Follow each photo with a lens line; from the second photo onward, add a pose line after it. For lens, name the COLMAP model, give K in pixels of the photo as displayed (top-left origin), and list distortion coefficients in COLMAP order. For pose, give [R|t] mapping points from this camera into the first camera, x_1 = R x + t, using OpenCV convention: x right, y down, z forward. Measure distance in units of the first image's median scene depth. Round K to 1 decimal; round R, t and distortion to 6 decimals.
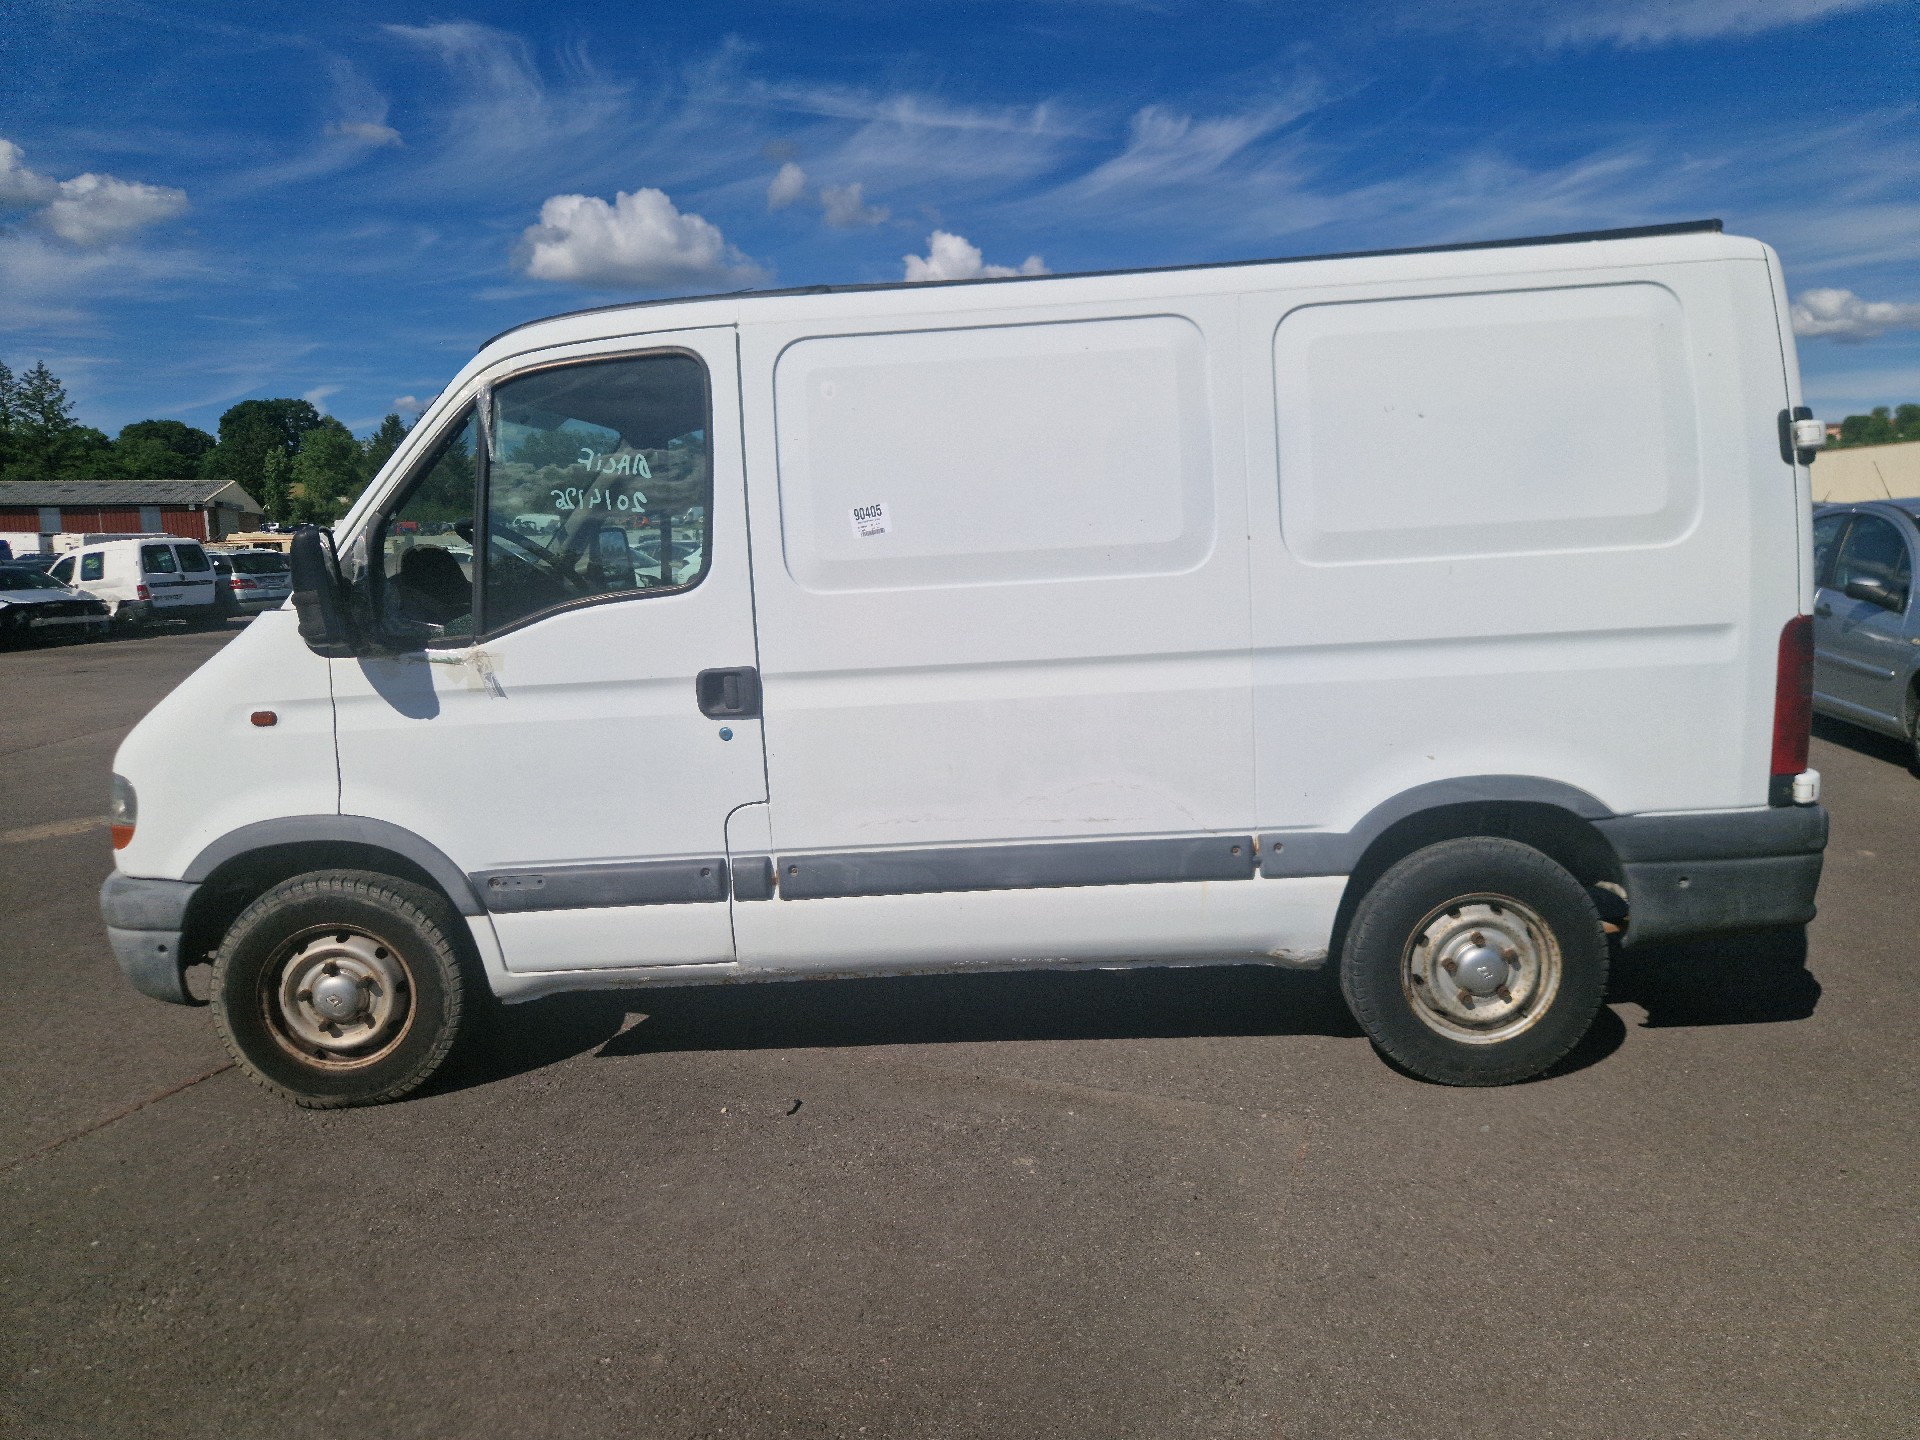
lens RADIAL K [[1367.9, 0, 960.0], [0, 1367.9, 720.0], [0, 0, 1]] dist [0.036485, 0.002240]
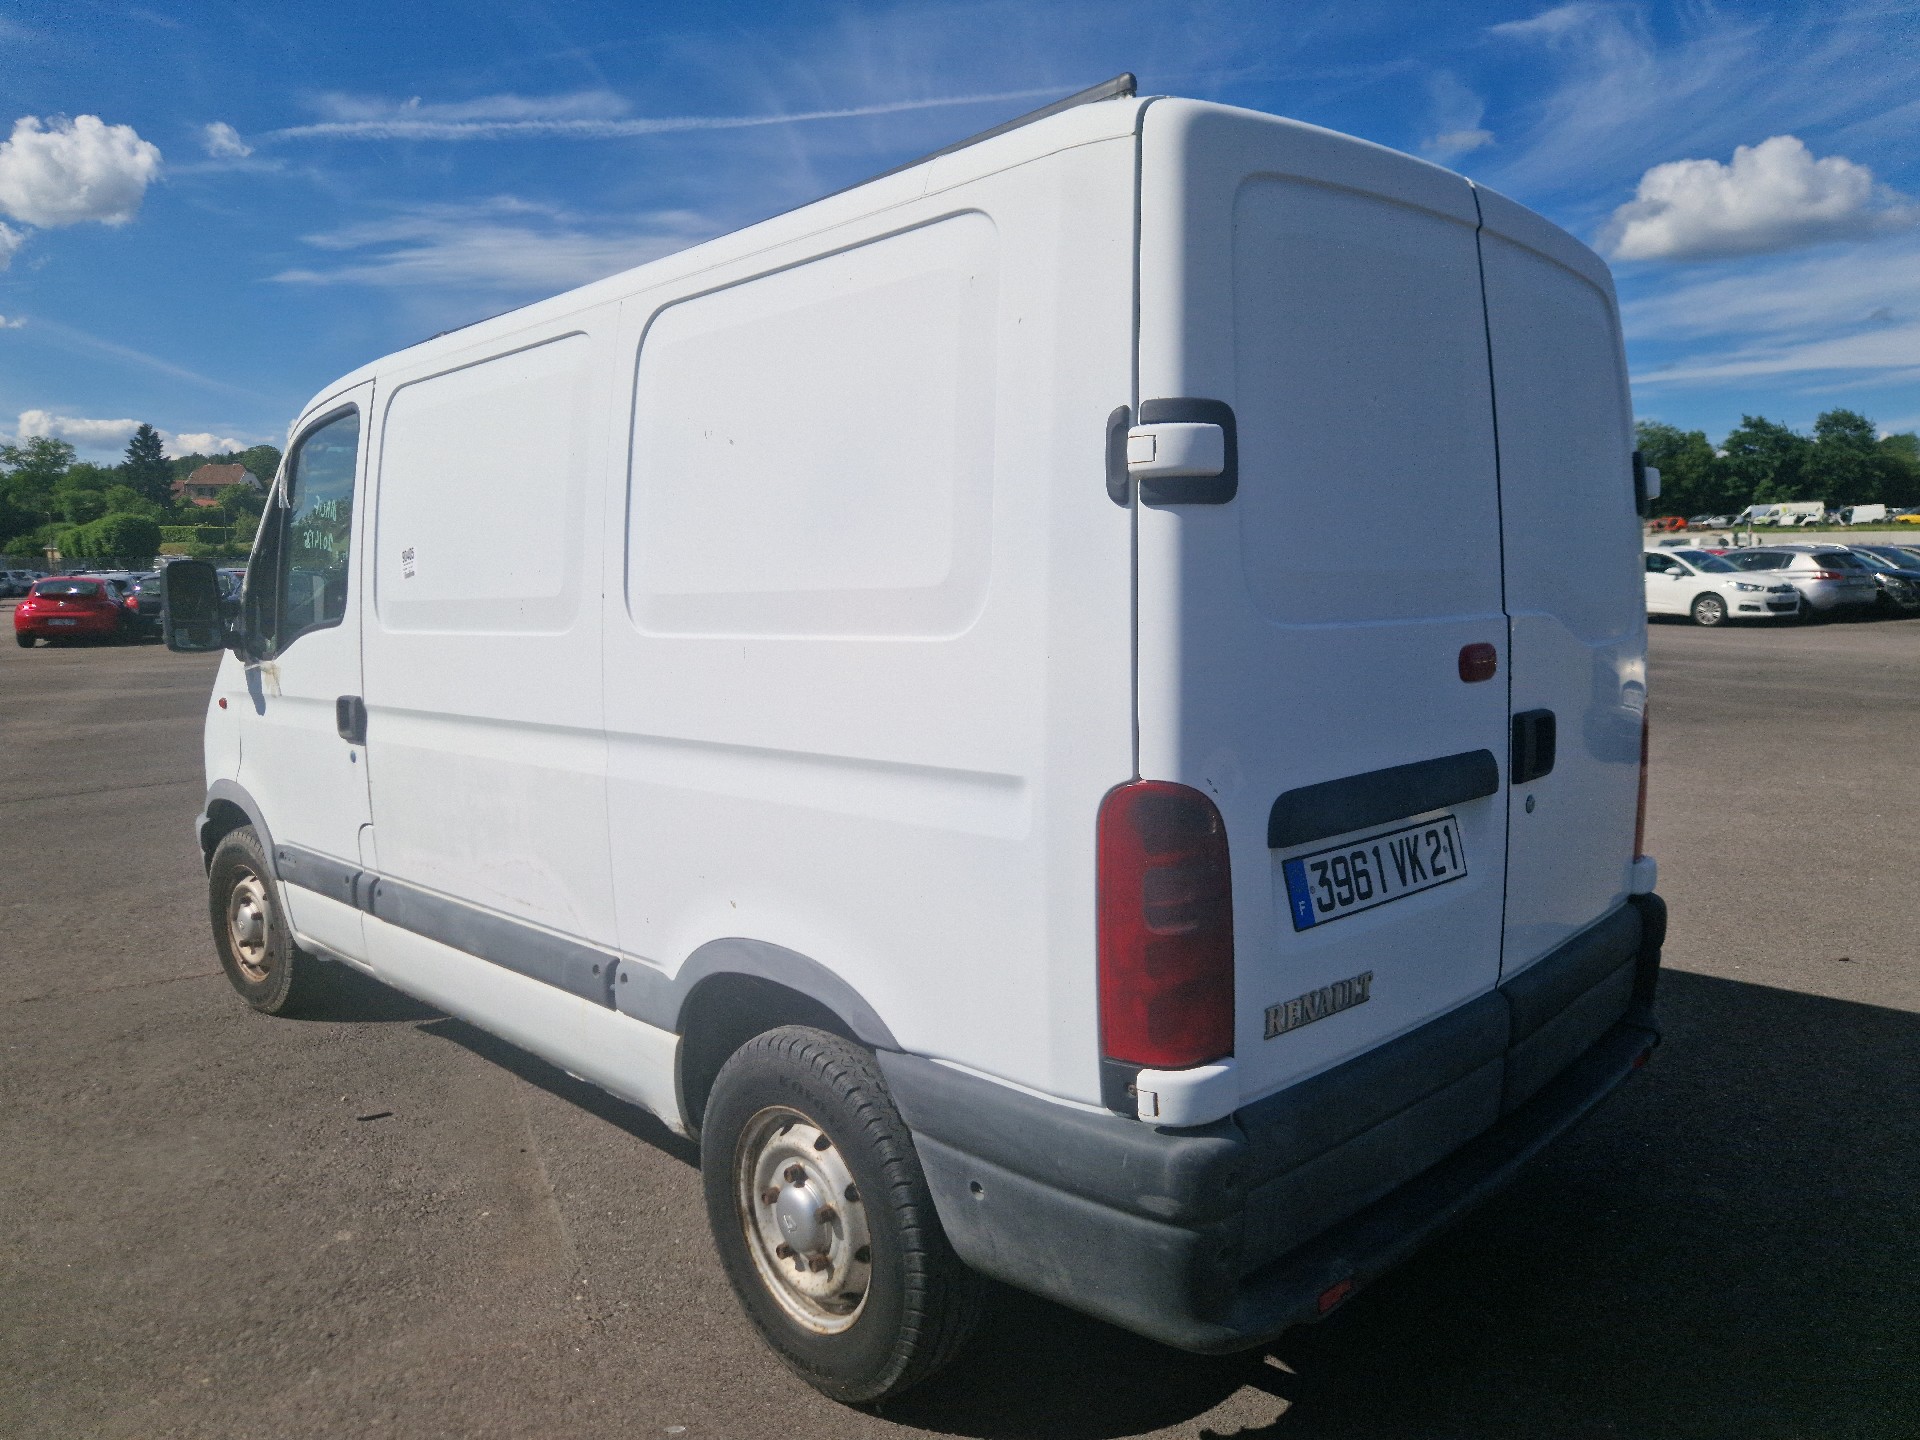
lens RADIAL K [[1369.7, 0, 960.0], [0, 1369.7, 720.0], [0, 0, 1]] dist [0.074040, -0.074325]
pose [[0.697578, 0.102185, -0.709185, 0.112976], [-0.102764, 0.993814, 0.042114, -0.013757], [0.709101, 0.043501, 0.703763, 0.068055]]
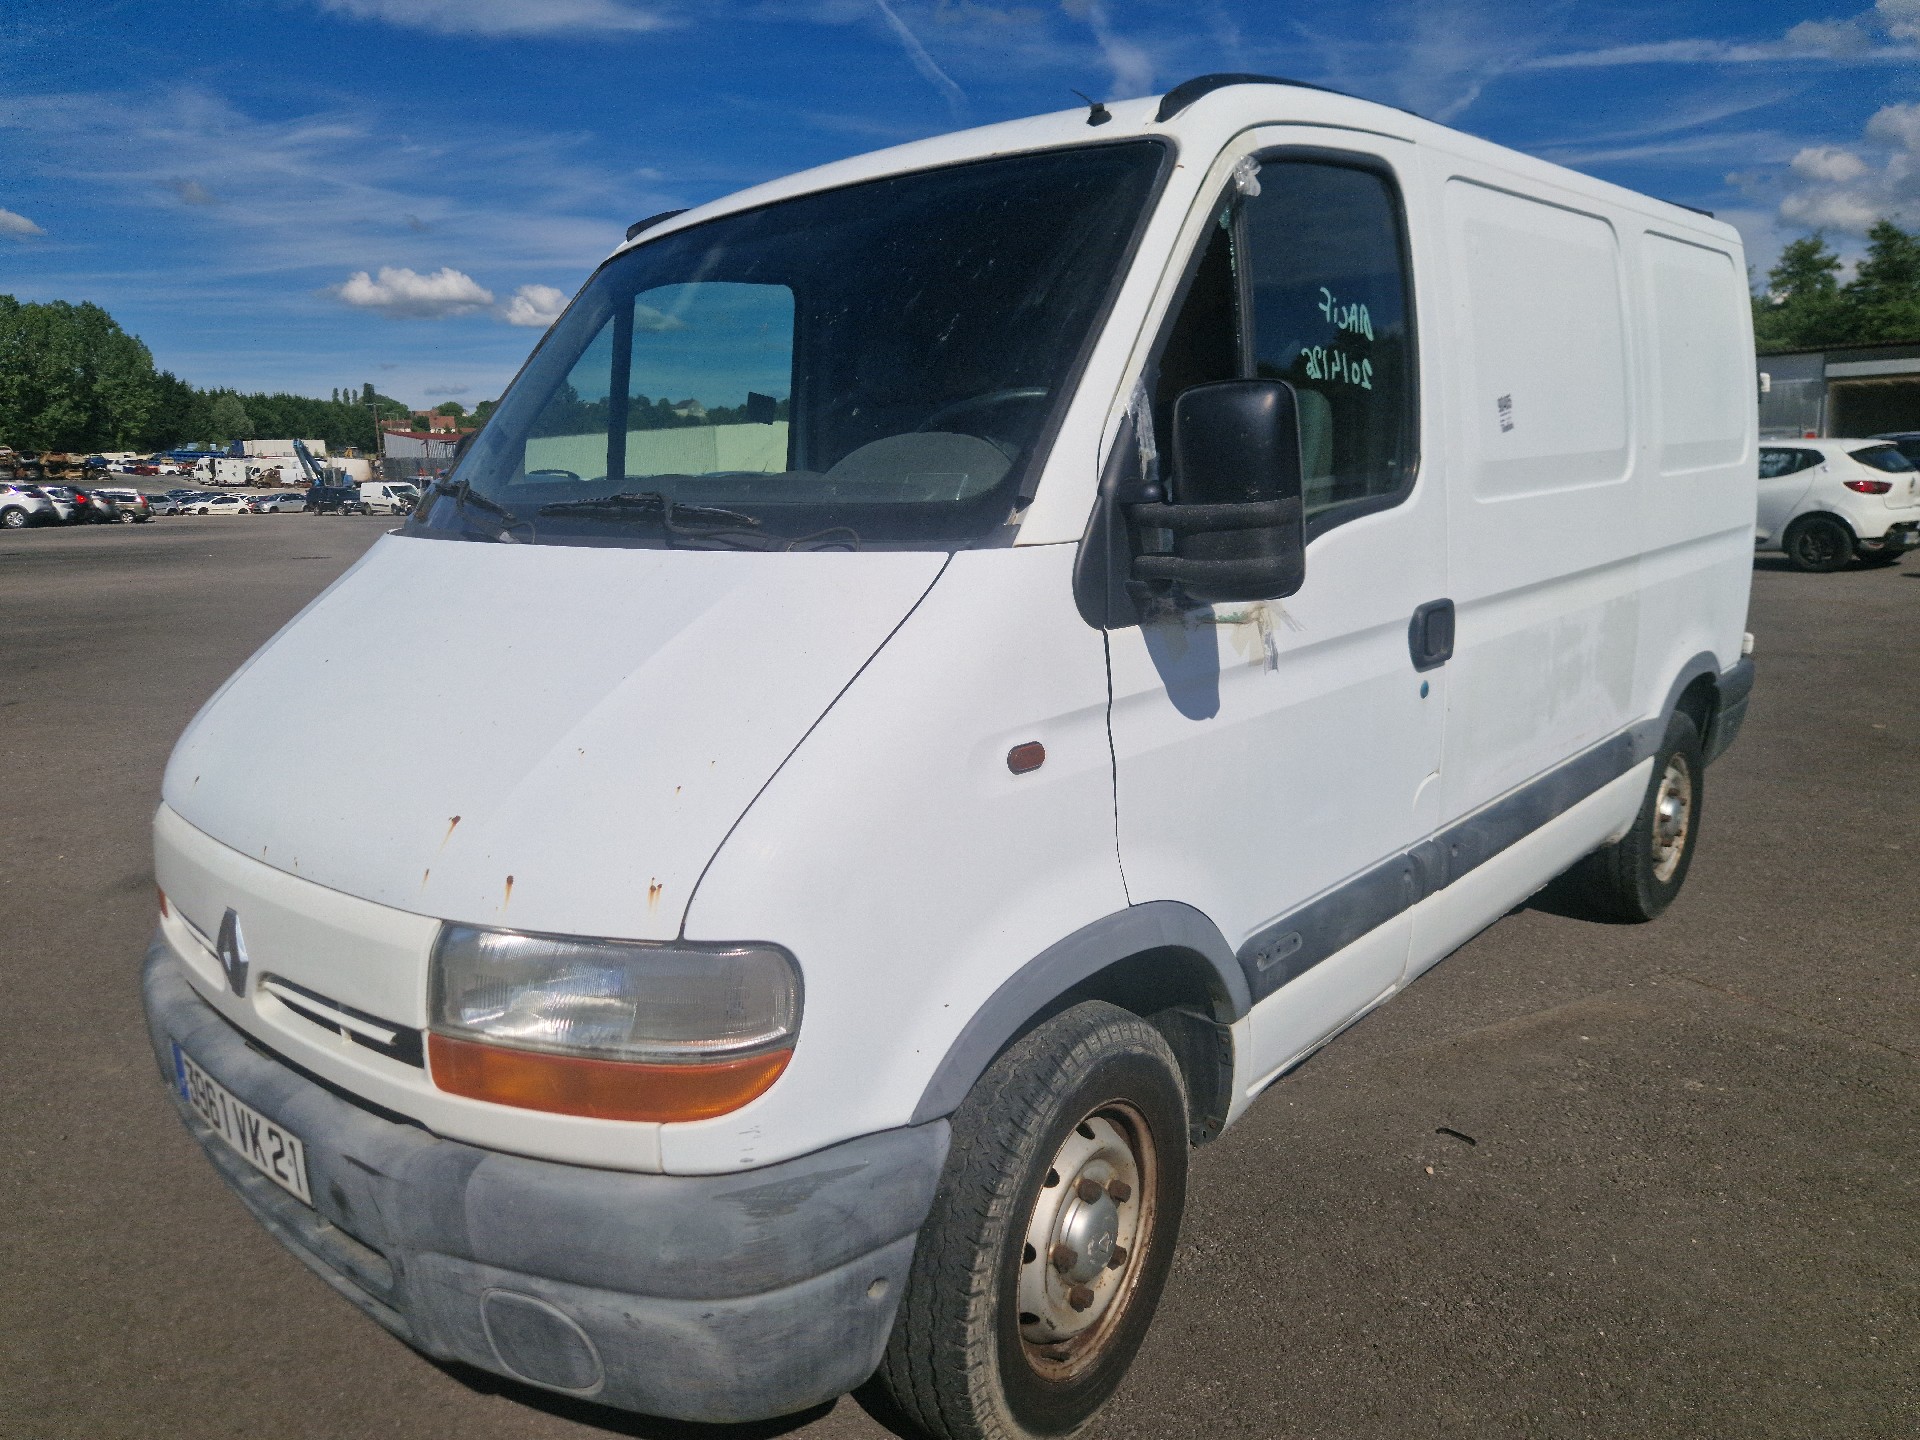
lens RADIAL K [[1315.5, 0, 960.2], [0, 1315.5, 744.0], [0, 0, 1]] dist [0.026581, -0.003980]
pose [[0.665144, -0.136969, 0.734045, -0.106937], [0.098825, 0.990533, 0.095279, -0.006682], [-0.740146, 0.009168, 0.672383, 0.083545]]
